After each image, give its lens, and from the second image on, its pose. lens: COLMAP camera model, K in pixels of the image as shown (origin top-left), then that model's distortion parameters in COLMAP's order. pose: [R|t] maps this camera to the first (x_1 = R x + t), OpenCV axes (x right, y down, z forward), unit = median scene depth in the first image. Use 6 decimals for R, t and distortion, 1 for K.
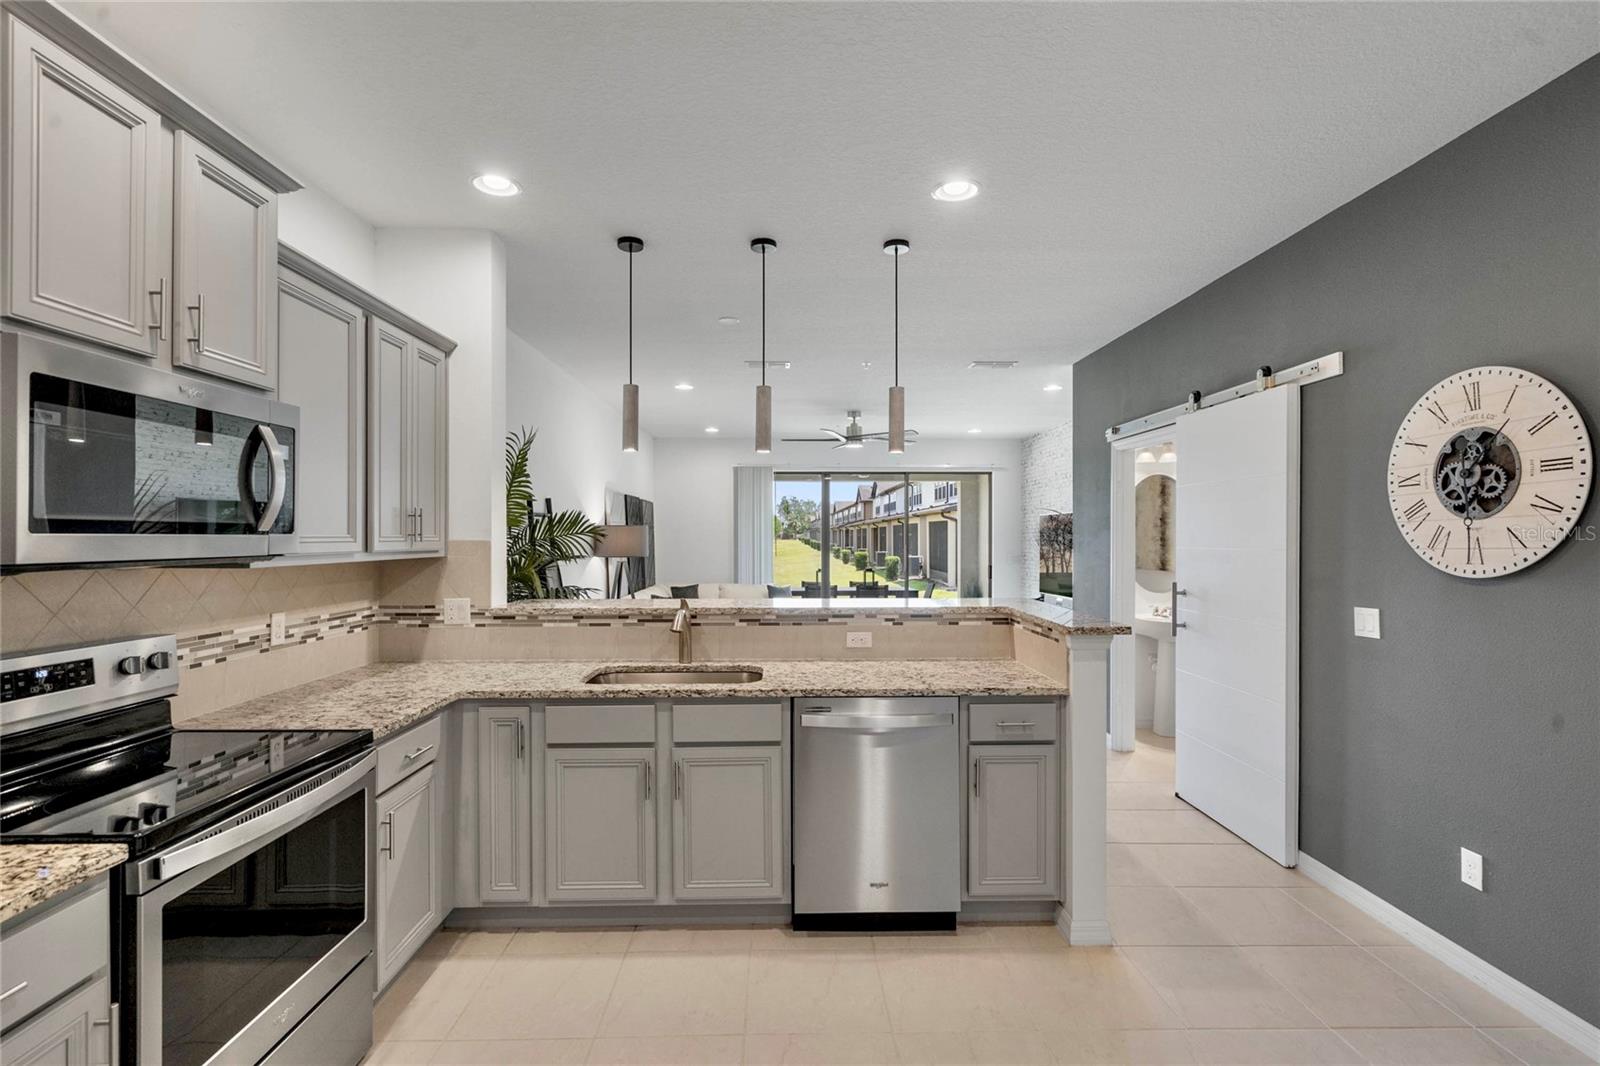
lens RADIAL K [[728.9, 0, 801.8], [0, 728.9, 538.1], [0, 0, 1]] dist [-0.012919, 0.003947]
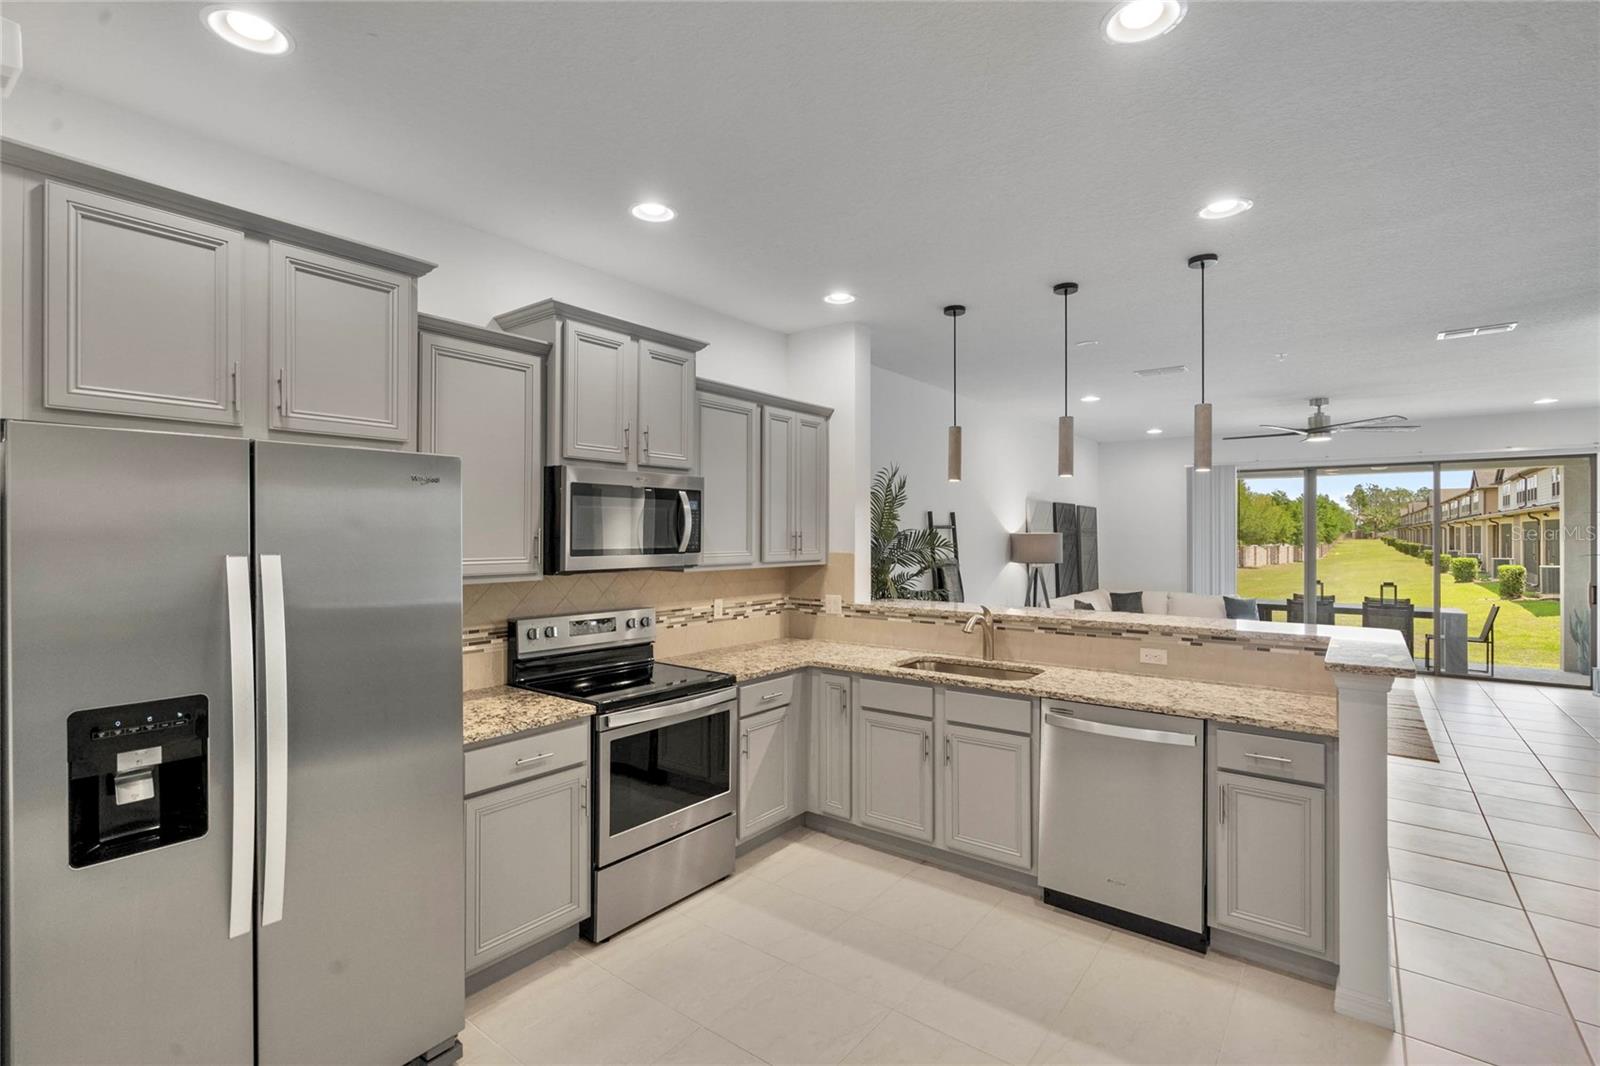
lens RADIAL K [[728.9, 0, 799.0], [0, 728.9, 532.5], [0, 0, 1]] dist [-0.012919, 0.003947]
pose [[0.778240, -0.000455, -0.627967, 0.415908], [-0.003167, 0.999984, -0.004649, -0.035327], [0.627960, 0.005607, 0.778226, -0.135347]]
